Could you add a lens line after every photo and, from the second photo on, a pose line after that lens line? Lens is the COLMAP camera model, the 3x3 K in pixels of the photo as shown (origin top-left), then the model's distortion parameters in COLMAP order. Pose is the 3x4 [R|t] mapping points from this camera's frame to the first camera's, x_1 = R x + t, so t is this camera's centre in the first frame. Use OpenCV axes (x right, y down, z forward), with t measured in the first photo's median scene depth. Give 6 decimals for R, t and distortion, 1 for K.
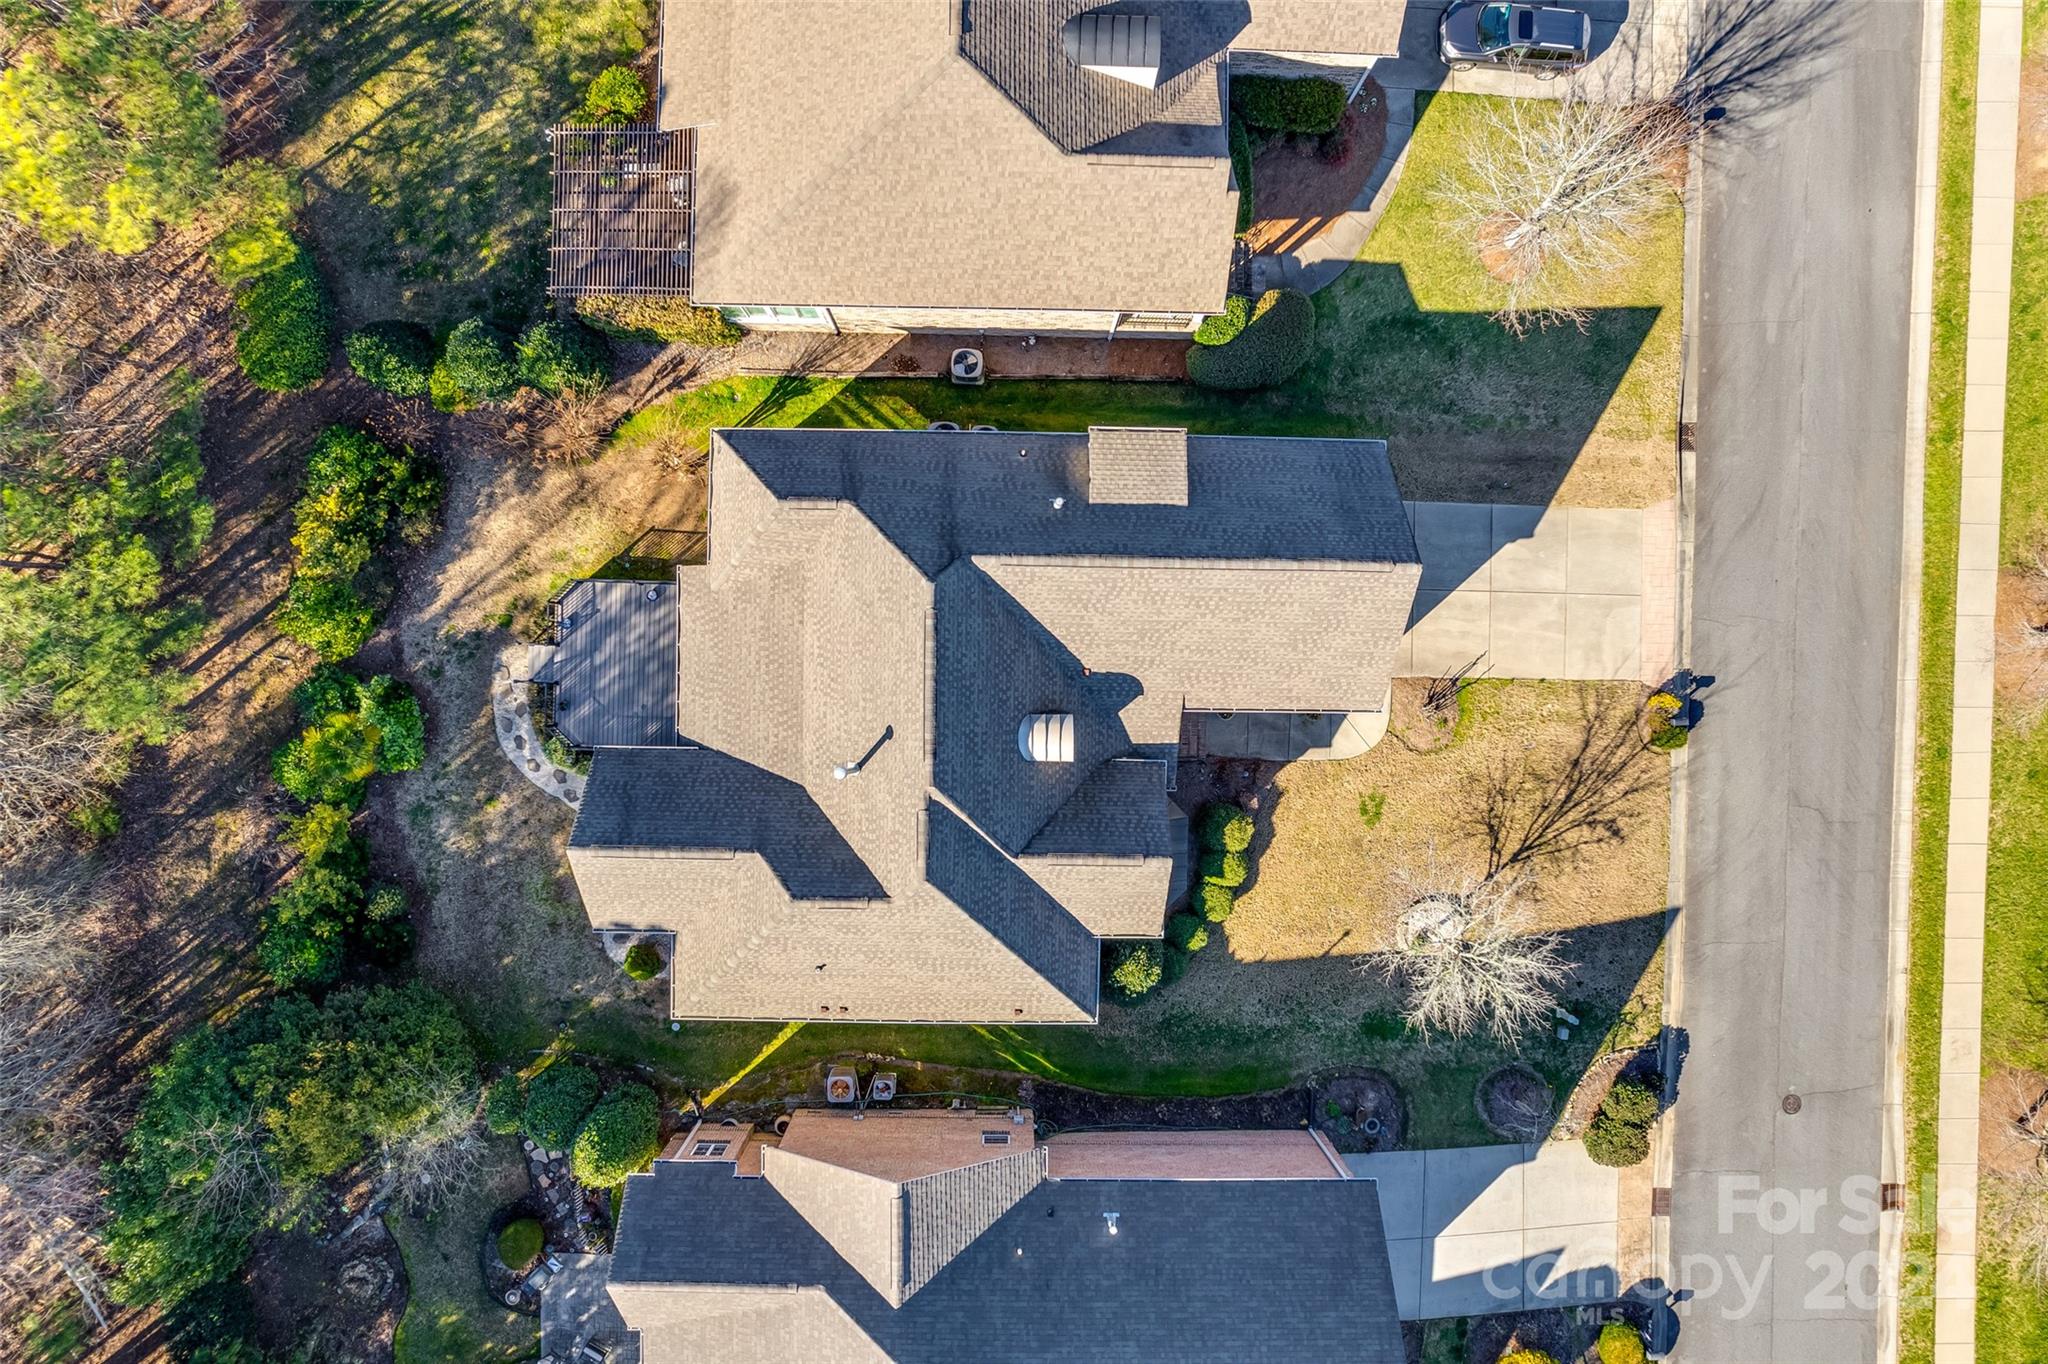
lens RADIAL K [[1353.4, 0, 1024.3], [0, 1353.4, 677.3], [0, 0, 1]] dist [-0.070748, -0.000496]
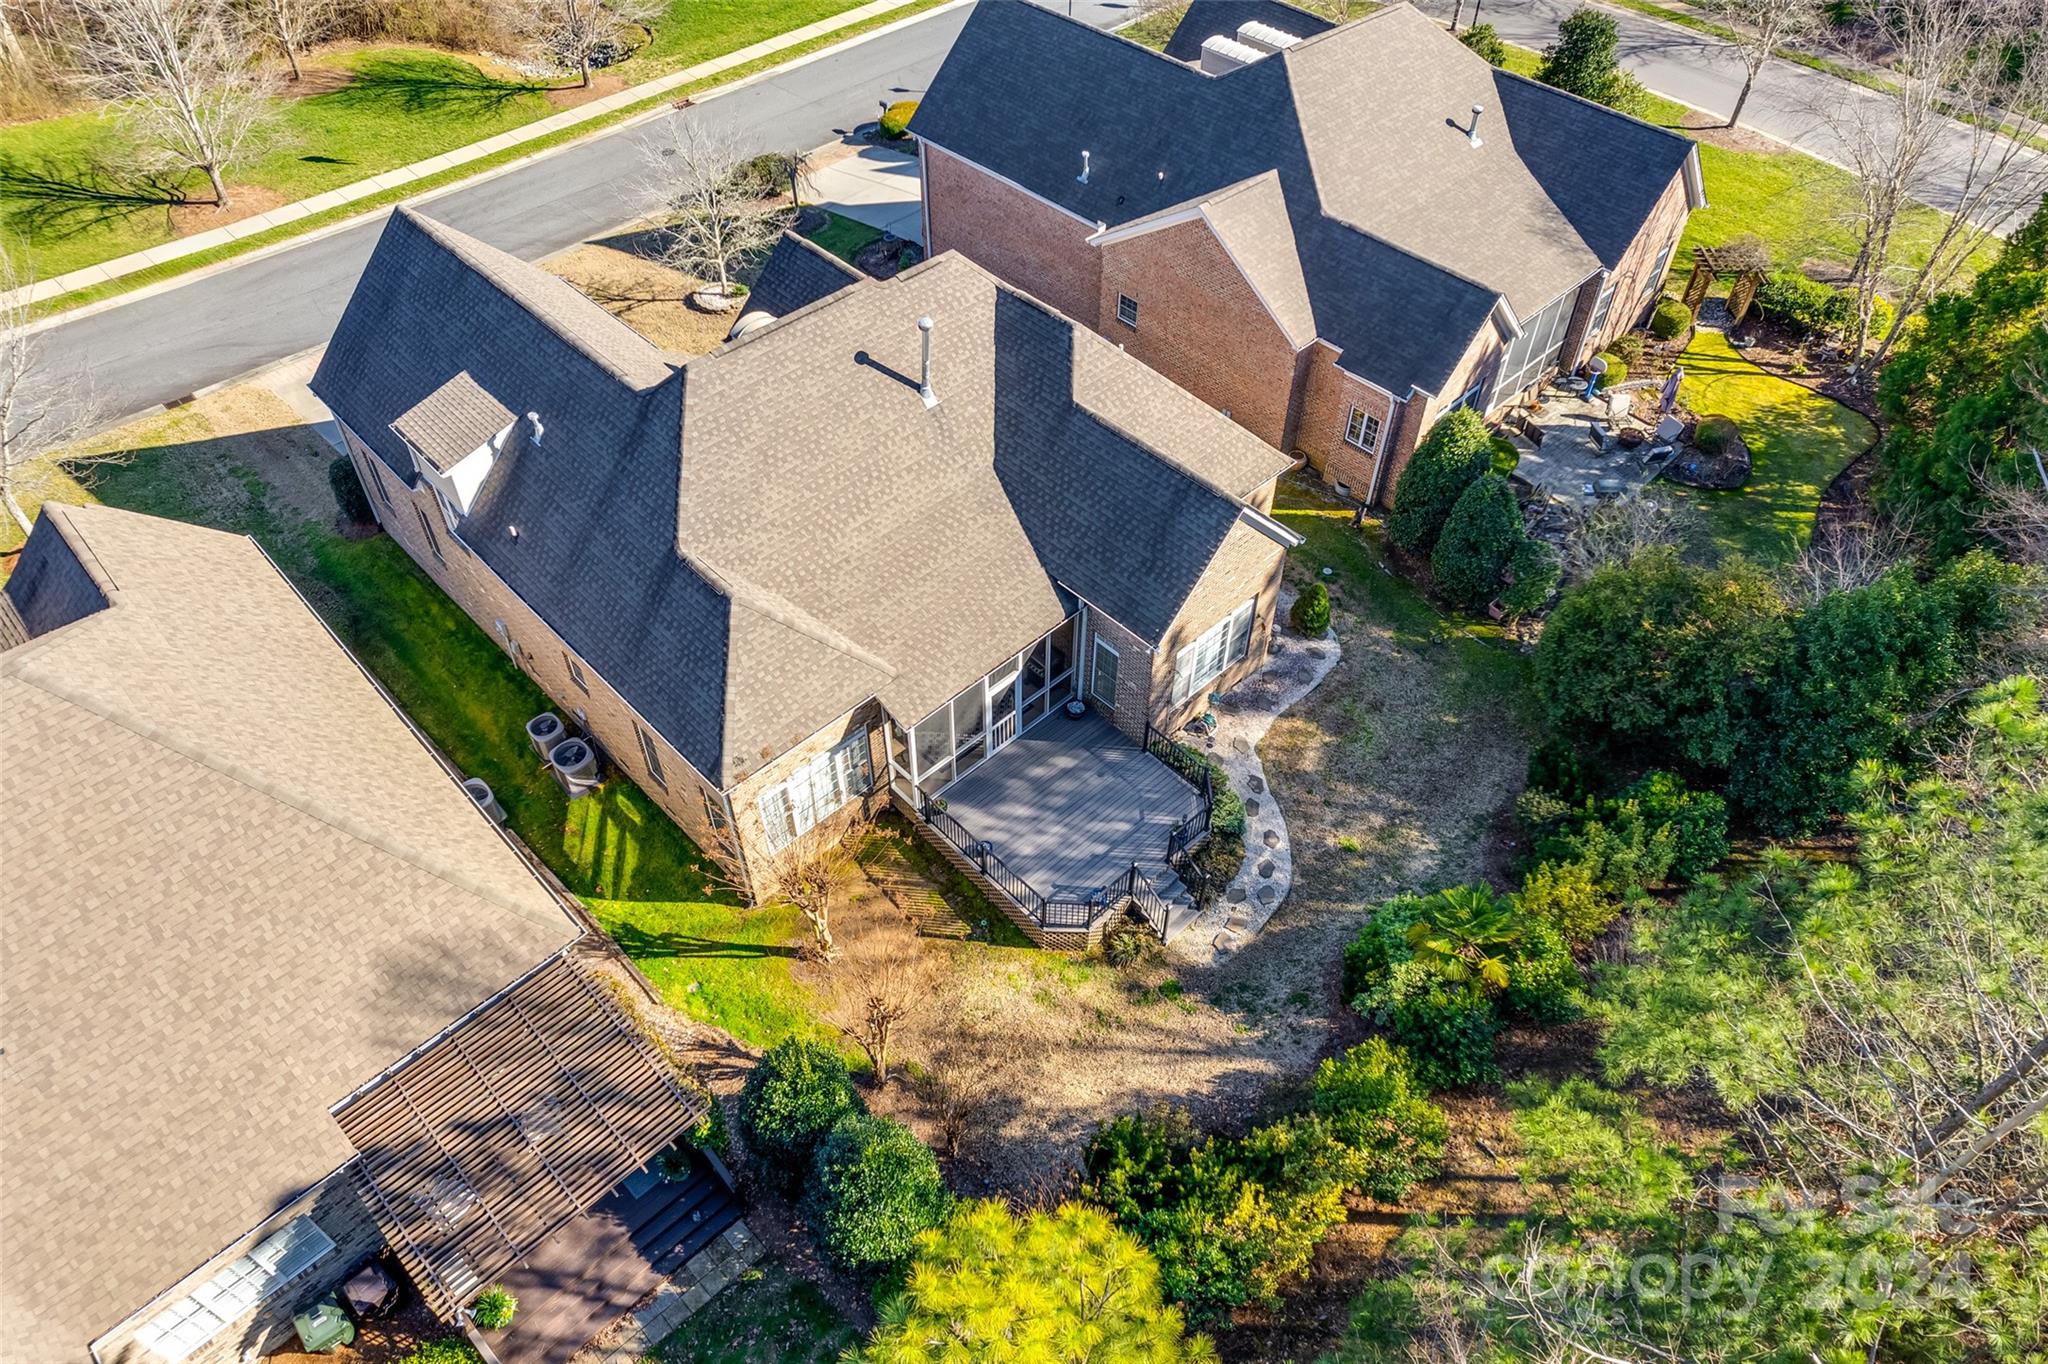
lens RADIAL K [[1358.9, 0, 1032.4], [0, 1358.9, 681.8], [0, 0, 1]] dist [-0.053251, 0.000353]
pose [[-0.708905, -0.533754, 0.461042, -0.566764], [0.705022, -0.517802, 0.484588, -0.339132], [-0.019923, 0.668571, 0.743381, 0.392566]]
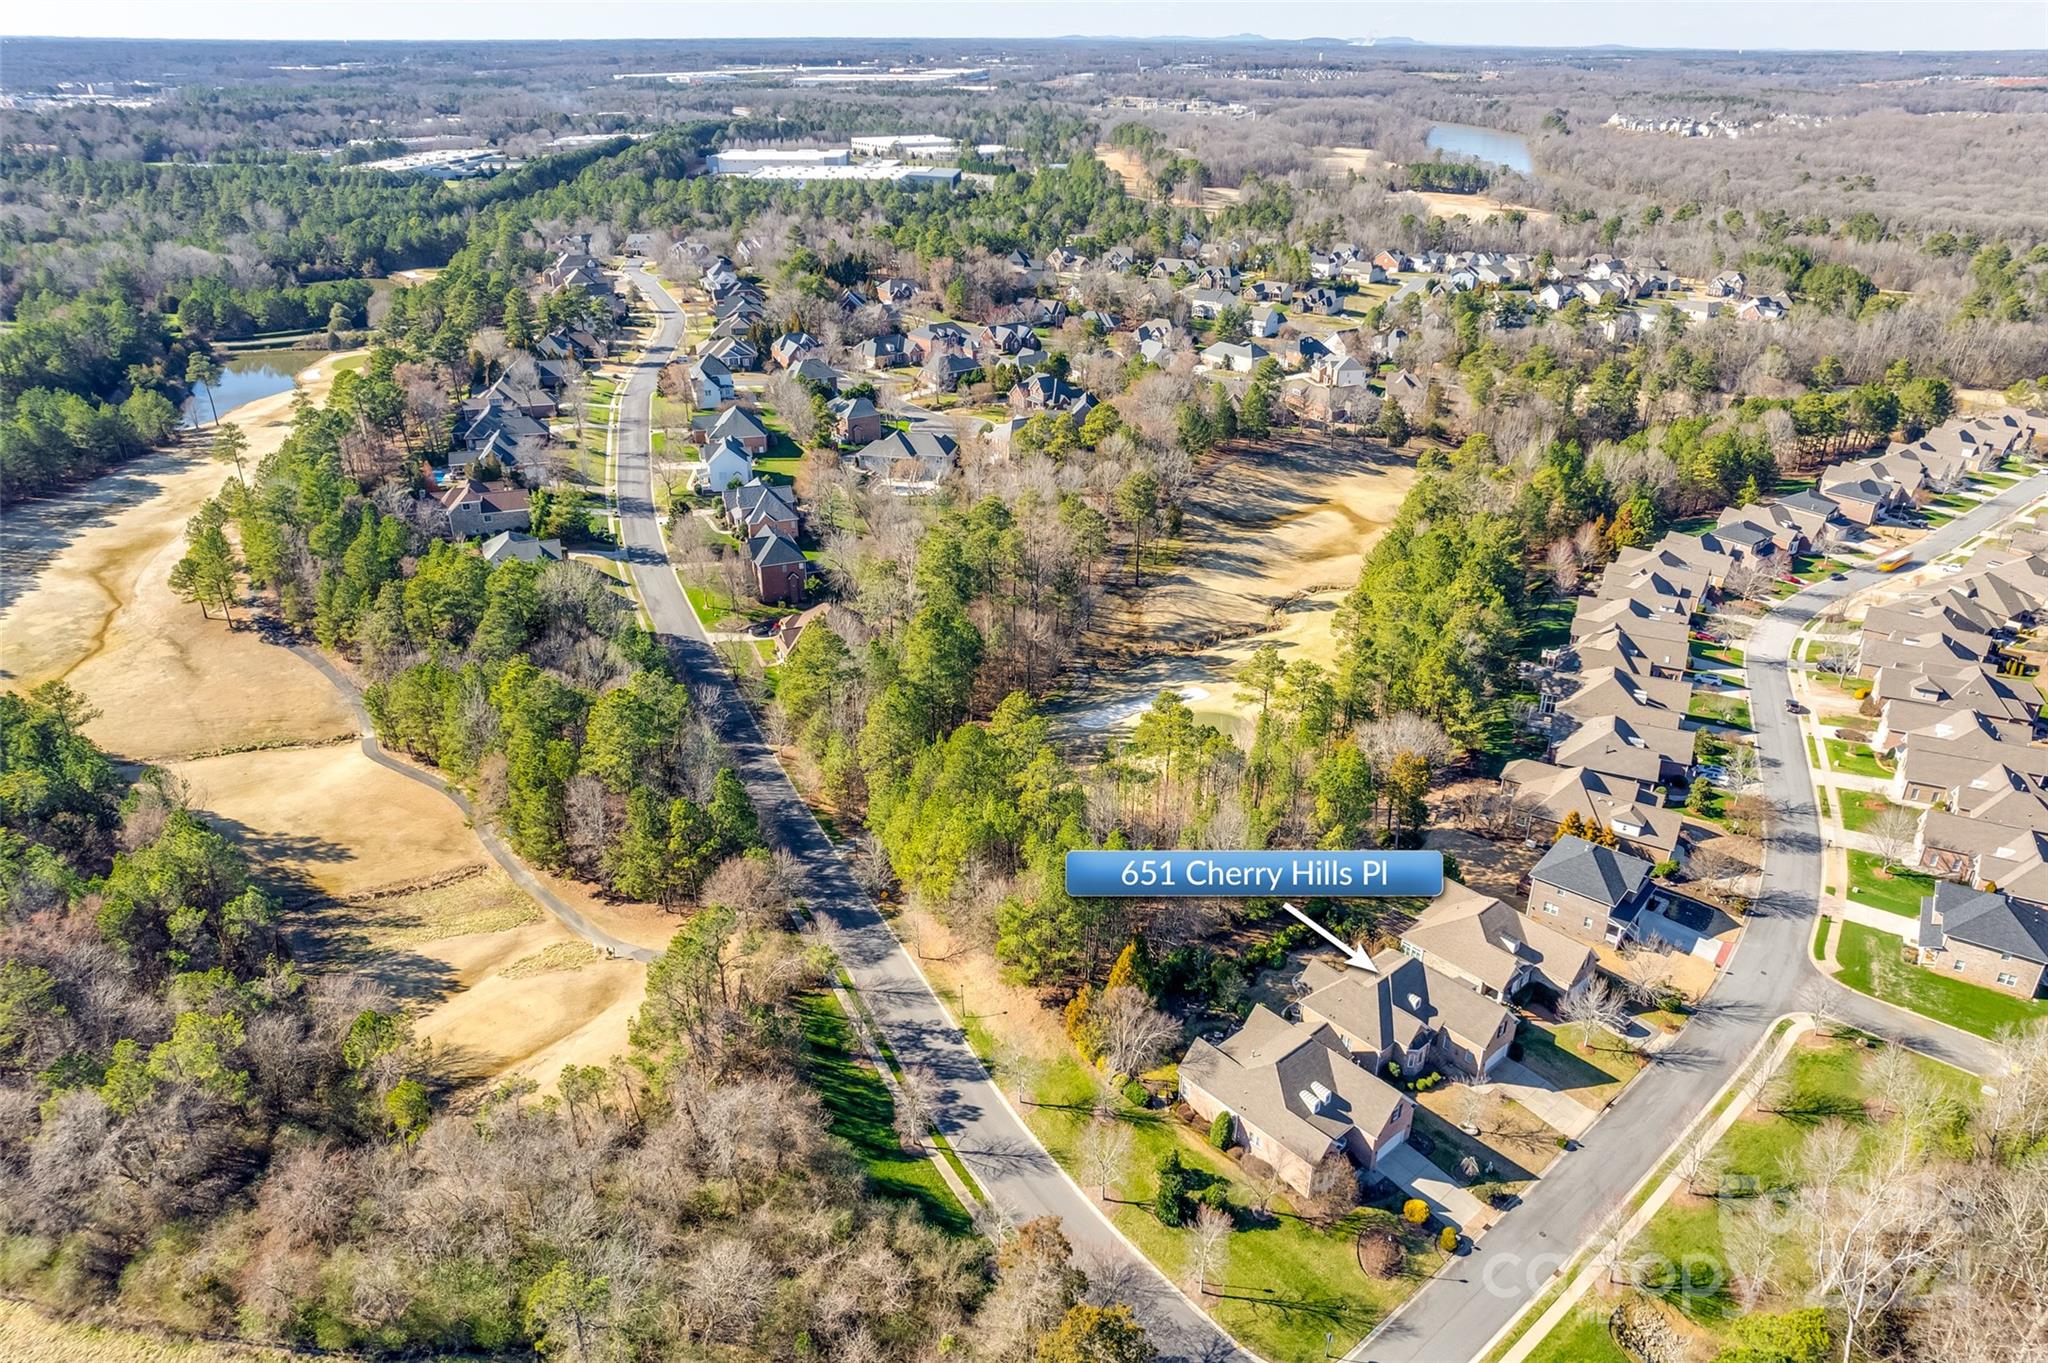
lens RADIAL K [[1358.9, 0, 1032.4], [0, 1358.9, 681.3], [0, 0, 1]] dist [-0.053251, 0.000353]
pose [[0.669473, 0.303907, -0.677824, 1.577724], [-0.742834, 0.275779, -0.610035, 2.868642], [0.001536, 0.911913, 0.410380, -1.495435]]
